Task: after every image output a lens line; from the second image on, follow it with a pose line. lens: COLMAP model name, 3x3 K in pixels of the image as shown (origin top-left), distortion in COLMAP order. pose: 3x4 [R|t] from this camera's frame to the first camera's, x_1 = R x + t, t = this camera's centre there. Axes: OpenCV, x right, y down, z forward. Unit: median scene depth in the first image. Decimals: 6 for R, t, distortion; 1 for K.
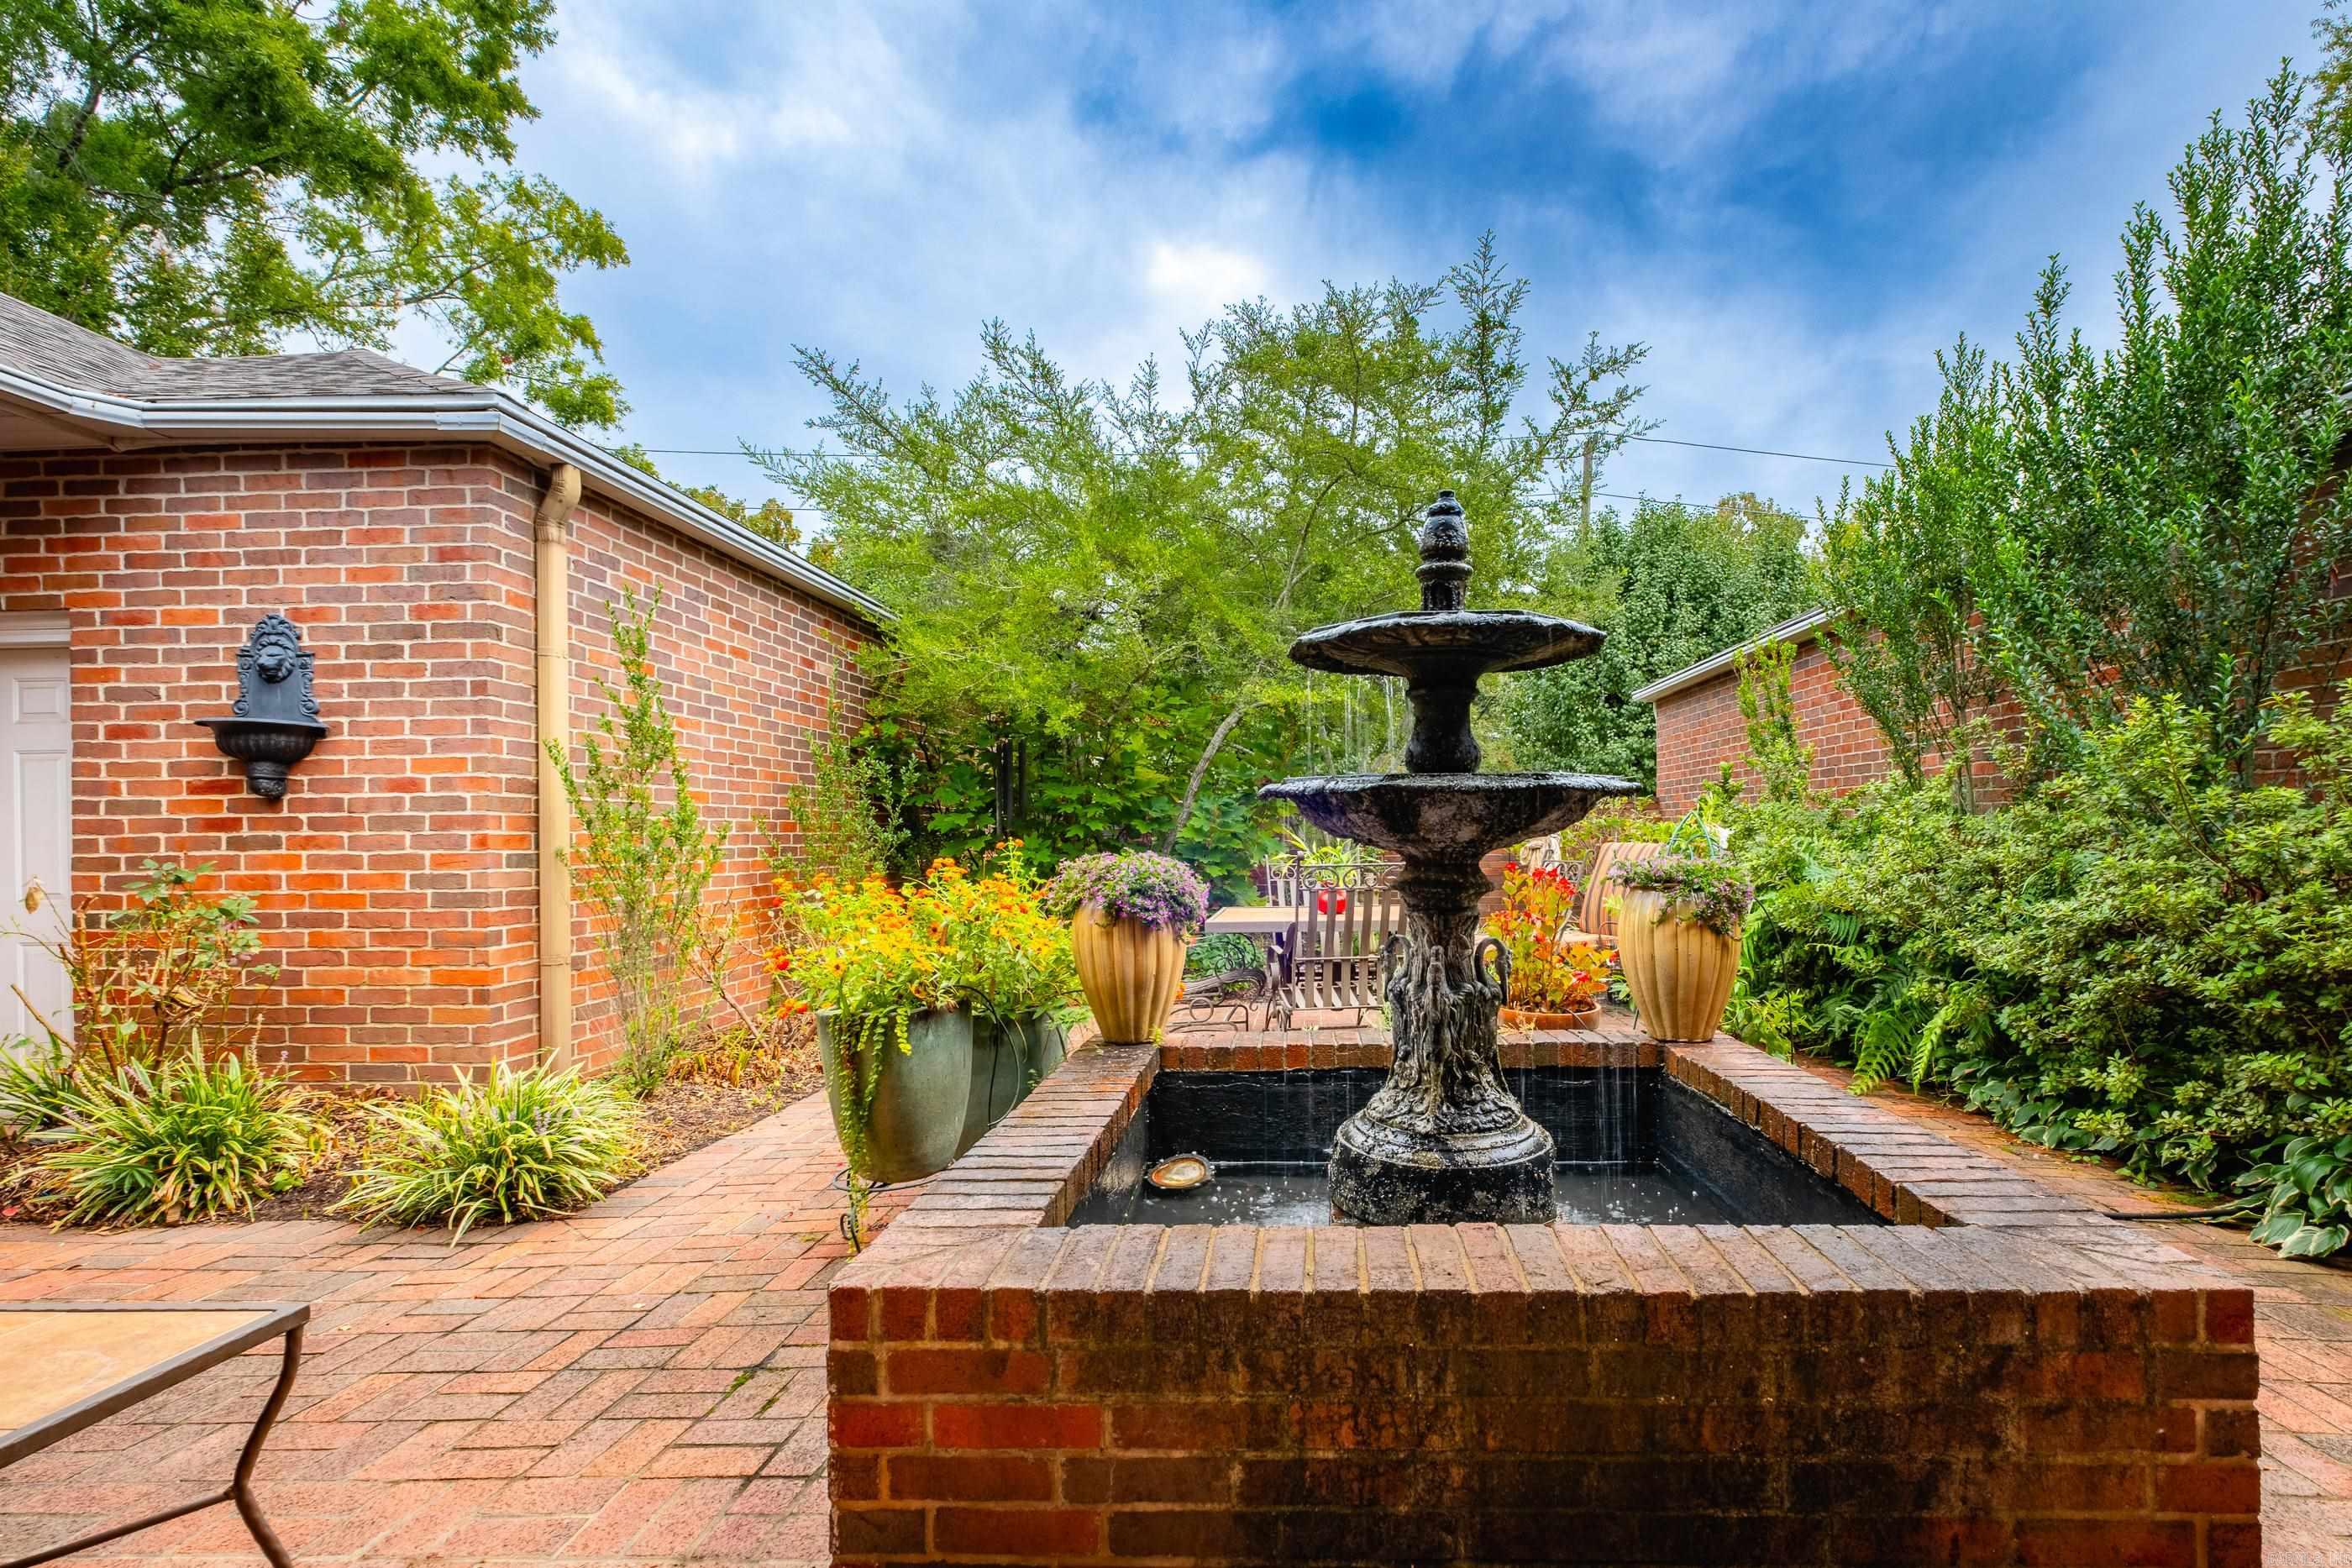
lens RADIAL K [[1062.5, 0, 1268.2], [0, 1062.5, 811.9], [0, 0, 1]] dist [0.008519, -0.005974]
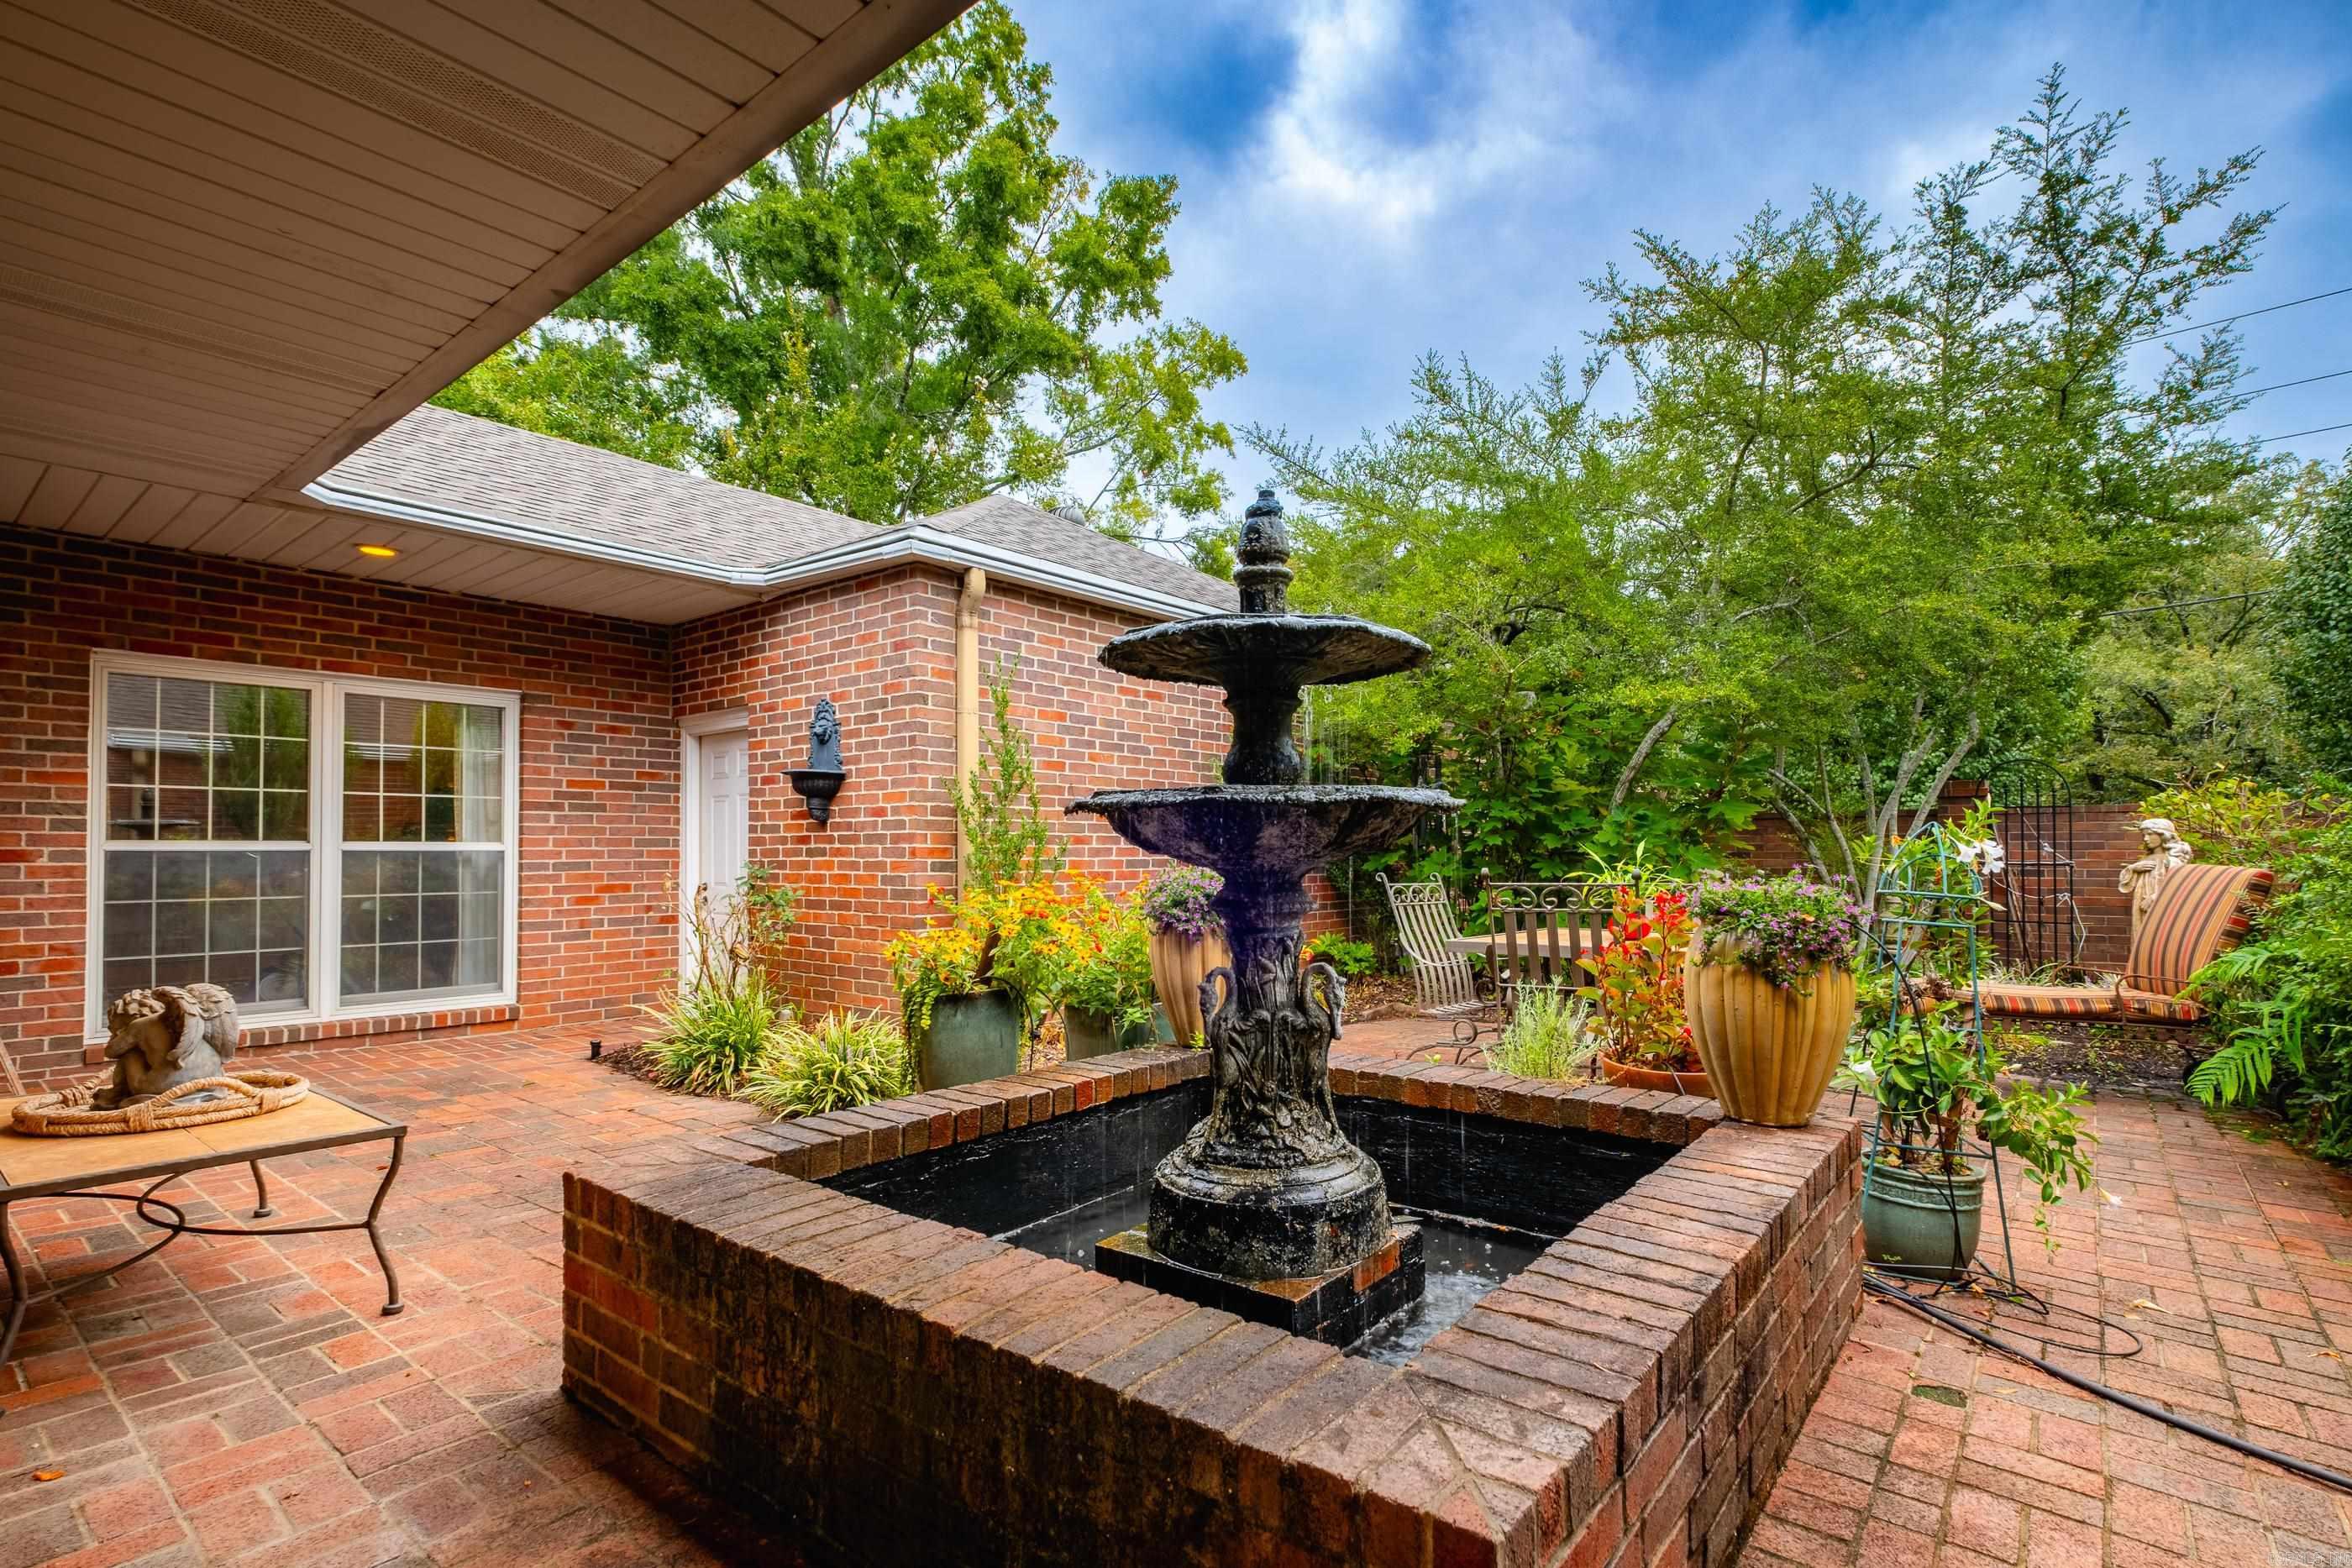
lens RADIAL K [[1062.5, 0, 1268.2], [0, 1062.5, 811.9], [0, 0, 1]] dist [0.008519, -0.005974]
pose [[0.827056, -0.015108, -0.561916, 0.405440], [0.007866, 0.999852, -0.015305, 0.000327], [0.562064, 0.008238, 0.827053, 0.123957]]
